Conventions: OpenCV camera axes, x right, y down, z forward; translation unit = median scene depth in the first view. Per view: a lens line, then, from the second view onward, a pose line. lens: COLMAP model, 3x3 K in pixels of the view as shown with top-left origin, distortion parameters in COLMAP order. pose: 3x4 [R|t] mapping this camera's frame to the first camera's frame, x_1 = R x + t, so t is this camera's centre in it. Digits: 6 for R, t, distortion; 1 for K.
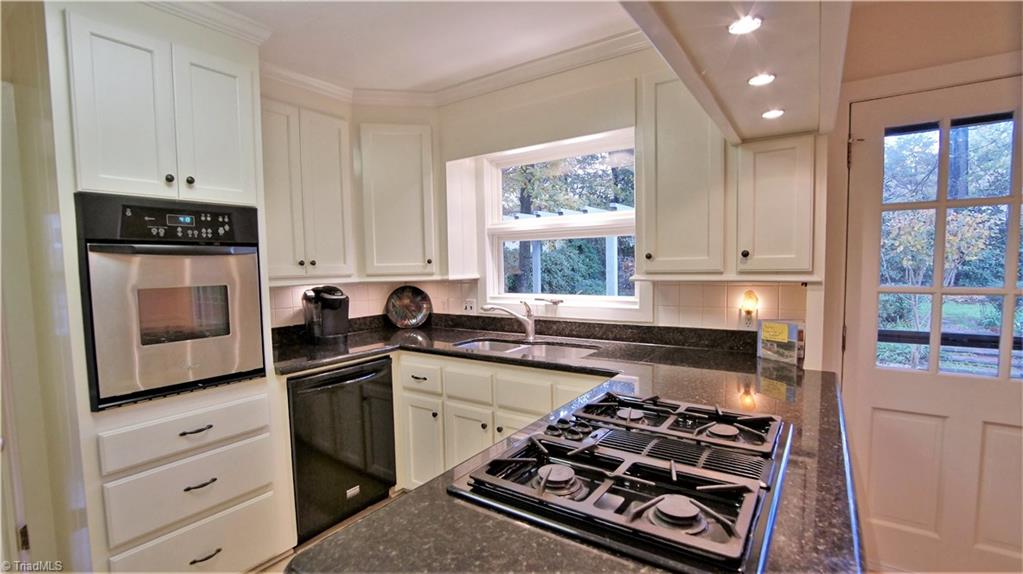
lens RADIAL K [[454.1, 0, 509.9], [0, 454.1, 294.8], [0, 0, 1]] dist [-0.025708, 0.000245]
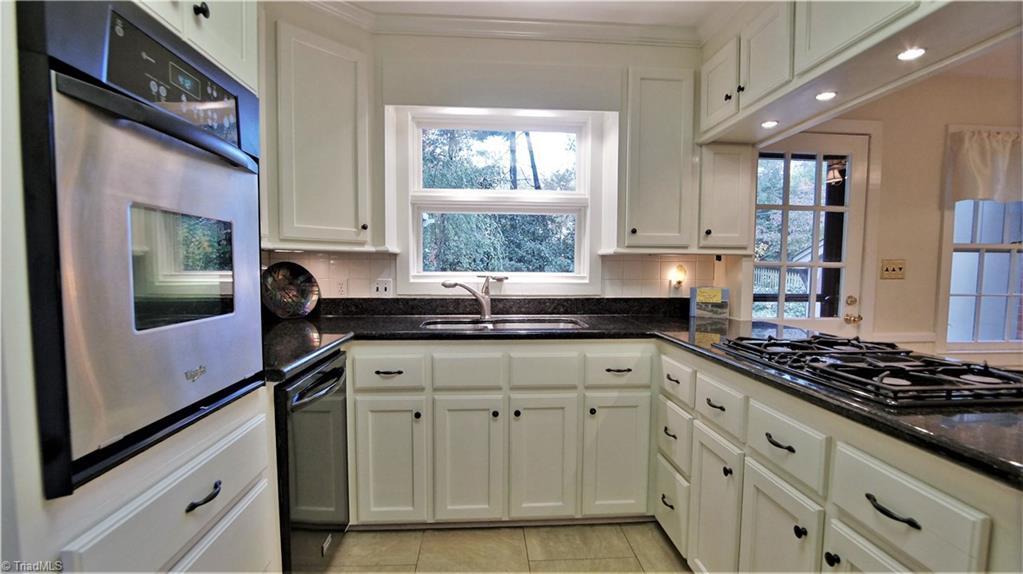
lens RADIAL K [[454.1, 0, 509.9], [0, 454.1, 294.8], [0, 0, 1]] dist [-0.025708, 0.000245]
pose [[0.789027, -0.016206, 0.614145, -0.564244], [0.020597, 0.999788, -0.000080, 0.059791], [-0.614014, 0.012712, 0.789193, 0.286536]]
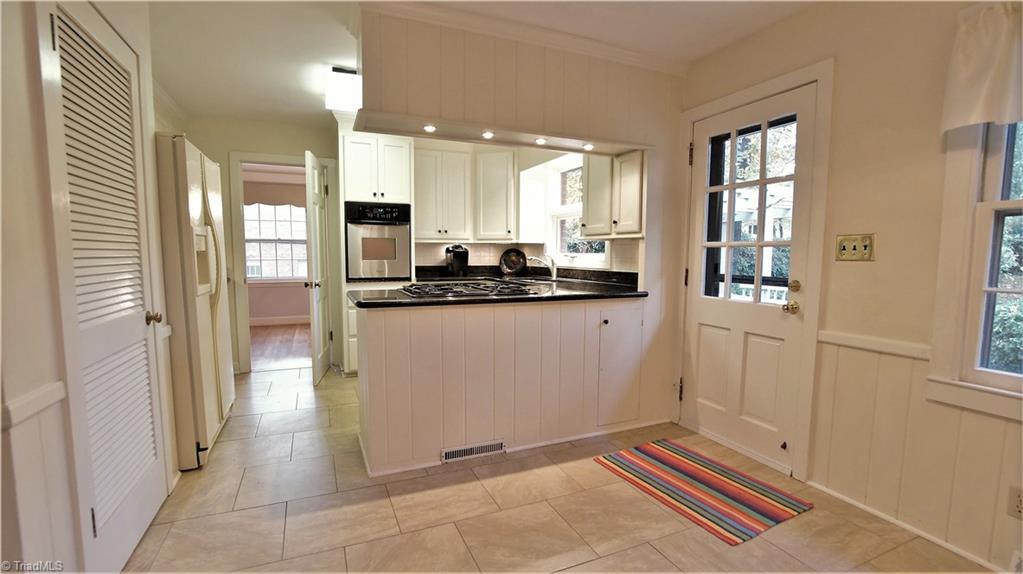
lens RADIAL K [[454.1, 0, 509.9], [0, 454.1, 294.8], [0, 0, 1]] dist [-0.025708, 0.000245]
pose [[0.844147, 0.070630, -0.531439, 0.913484], [-0.055351, 0.997468, 0.044647, 0.105966], [0.533247, -0.008273, 0.845919, -0.536851]]
